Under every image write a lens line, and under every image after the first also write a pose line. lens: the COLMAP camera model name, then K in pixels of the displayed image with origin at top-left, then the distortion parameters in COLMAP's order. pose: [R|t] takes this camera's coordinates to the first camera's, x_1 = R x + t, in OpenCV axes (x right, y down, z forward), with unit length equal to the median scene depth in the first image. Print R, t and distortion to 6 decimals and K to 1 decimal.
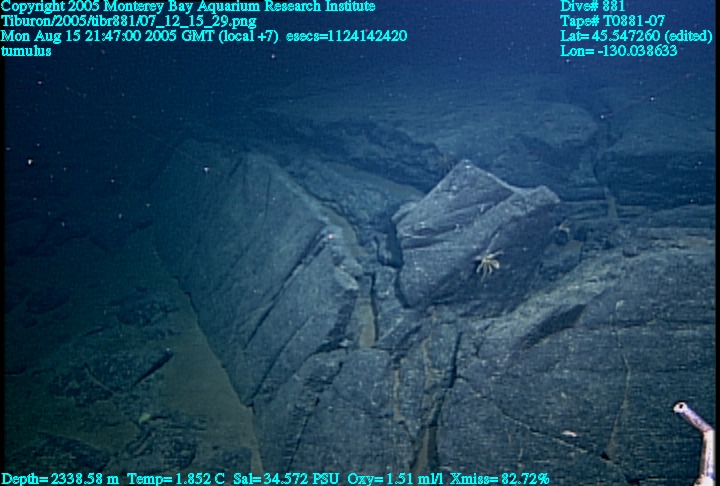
lens RADIAL K [[648.0, 0, 341.1], [0, 648.0, 251.2], [0, 0, 1]] dist [-0.022275, 0.131890]
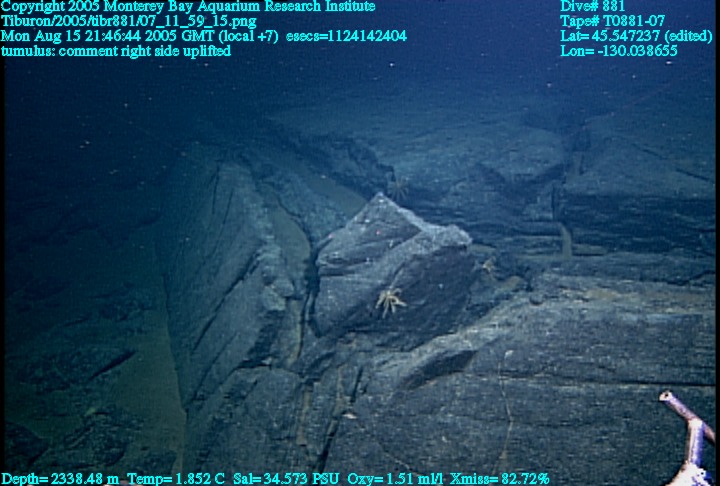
lens RADIAL K [[648.0, 0, 345.4], [0, 648.0, 255.3], [0, 0, 1]] dist [-0.022275, 0.131890]
pose [[0.990866, 0.074963, -0.112098, 0.250129], [-0.072841, 0.997080, 0.022909, -0.062773], [0.113488, -0.014534, 0.993433, -0.000201]]
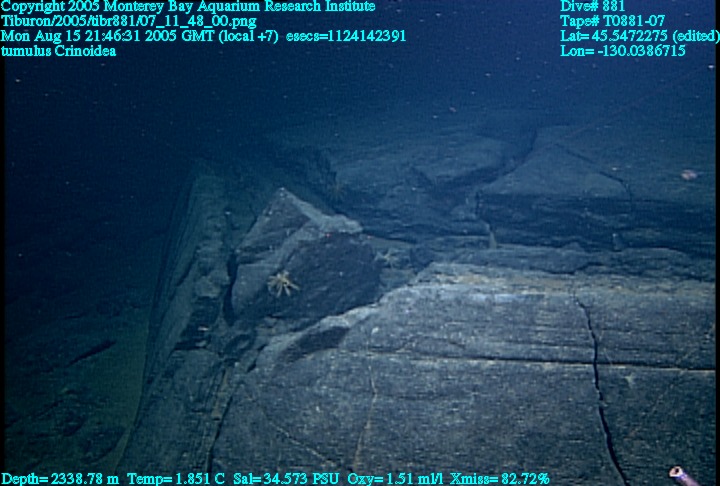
lens RADIAL K [[648.0, 0, 347.8], [0, 648.0, 245.0], [0, 0, 1]] dist [-0.022275, 0.131890]
pose [[0.966830, 0.076157, -0.243803, 0.560219], [-0.086536, 0.995730, -0.032133, -0.017596], [0.240315, 0.052165, 0.969292, -0.043102]]
